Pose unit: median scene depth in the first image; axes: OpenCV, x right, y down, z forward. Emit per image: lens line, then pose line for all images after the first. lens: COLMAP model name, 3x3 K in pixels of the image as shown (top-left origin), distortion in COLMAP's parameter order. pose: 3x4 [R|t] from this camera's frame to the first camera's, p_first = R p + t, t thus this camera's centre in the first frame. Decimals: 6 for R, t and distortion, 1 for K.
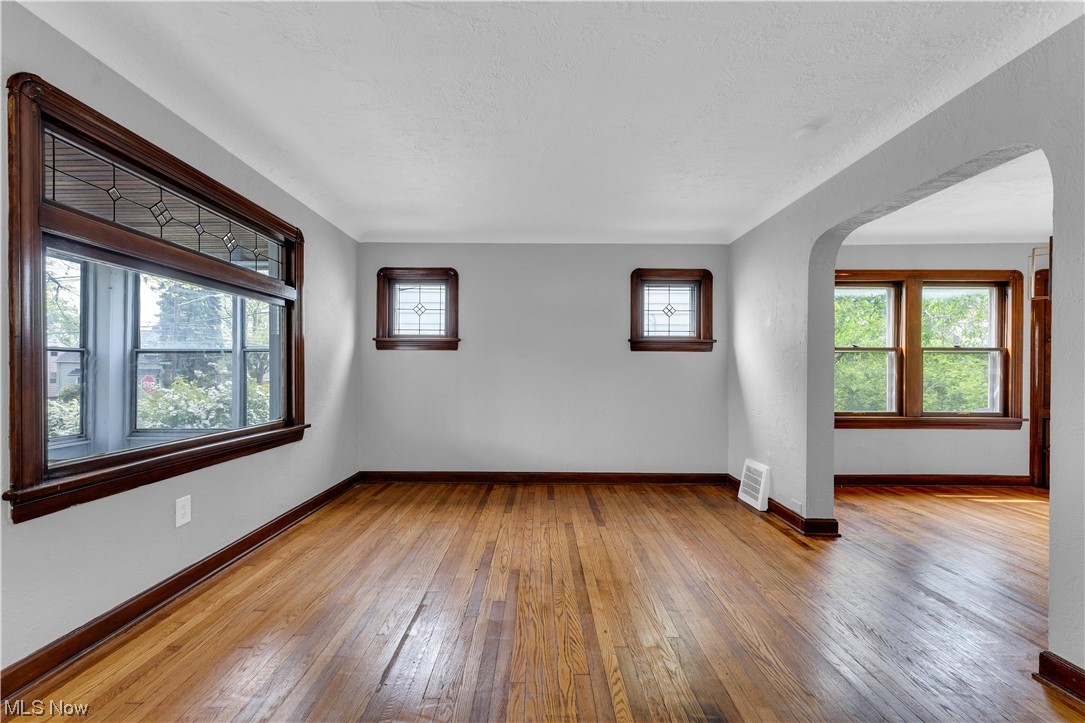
lens RADIAL K [[444.8, 0, 537.3], [0, 444.8, 370.4], [0, 0, 1]] dist [0.002610, -0.000385]
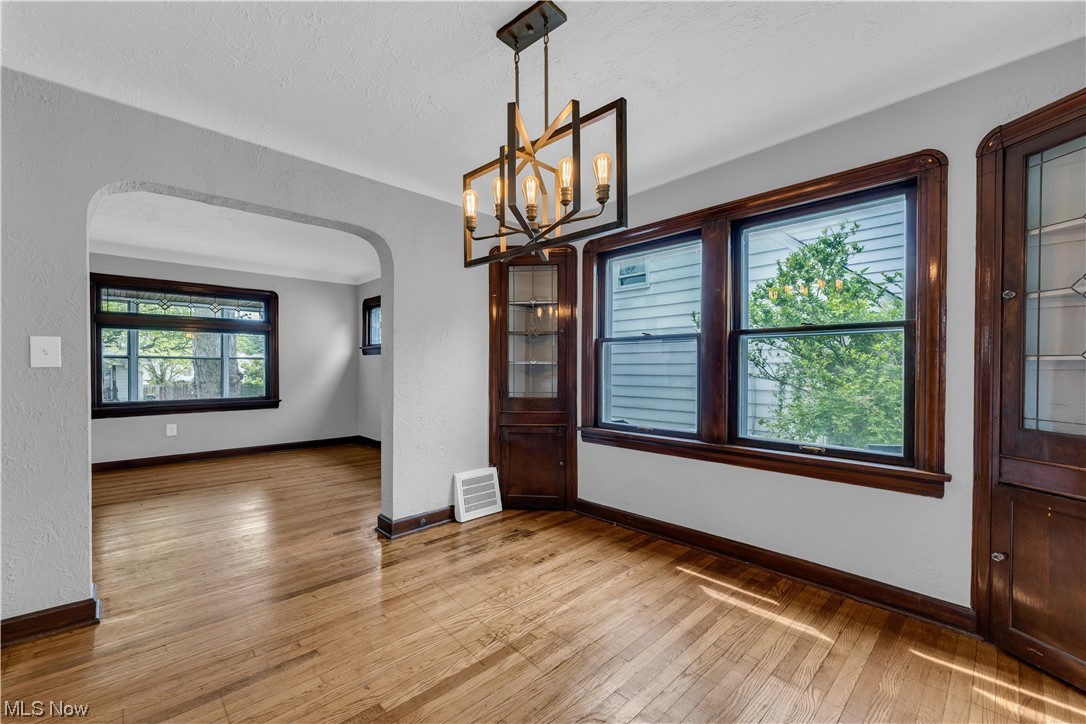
lens RADIAL K [[445.2, 0, 536.8], [0, 445.2, 369.6], [0, 0, 1]] dist [0.002610, -0.000385]
pose [[0.691288, 0.000899, -0.722578, 1.130511], [0.003823, 0.999981, 0.004901, -0.002278], [0.722569, -0.006151, 0.691272, 0.390130]]
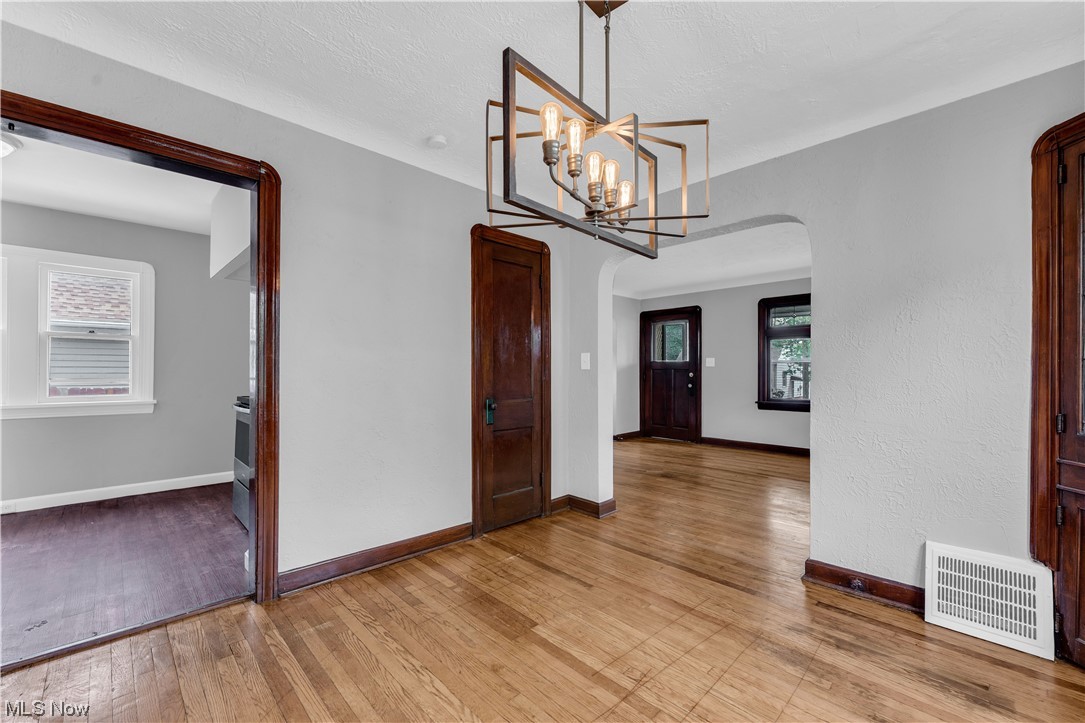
lens RADIAL K [[444.8, 0, 534.0], [0, 444.8, 368.4], [0, 0, 1]] dist [0.002610, -0.000385]
pose [[-0.717141, -0.007930, -0.696883, 1.117693], [-0.003964, 0.999965, -0.007300, 0.000511], [0.696917, -0.002472, -0.717147, 0.869976]]
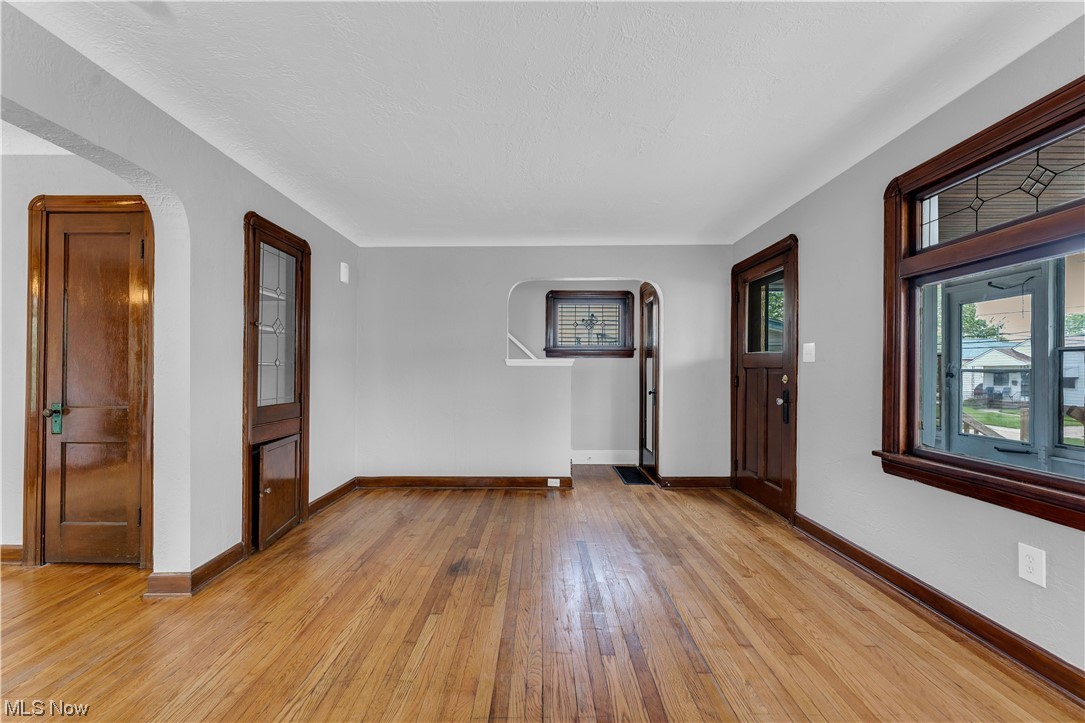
lens RADIAL K [[444.8, 0, 534.2], [0, 444.8, 371.6], [0, 0, 1]] dist [0.002610, -0.000385]
pose [[-0.999902, -0.004202, 0.013364, 0.020599], [-0.004128, 0.999976, 0.005593, -0.006700], [-0.013387, 0.005537, -0.999895, 0.896911]]
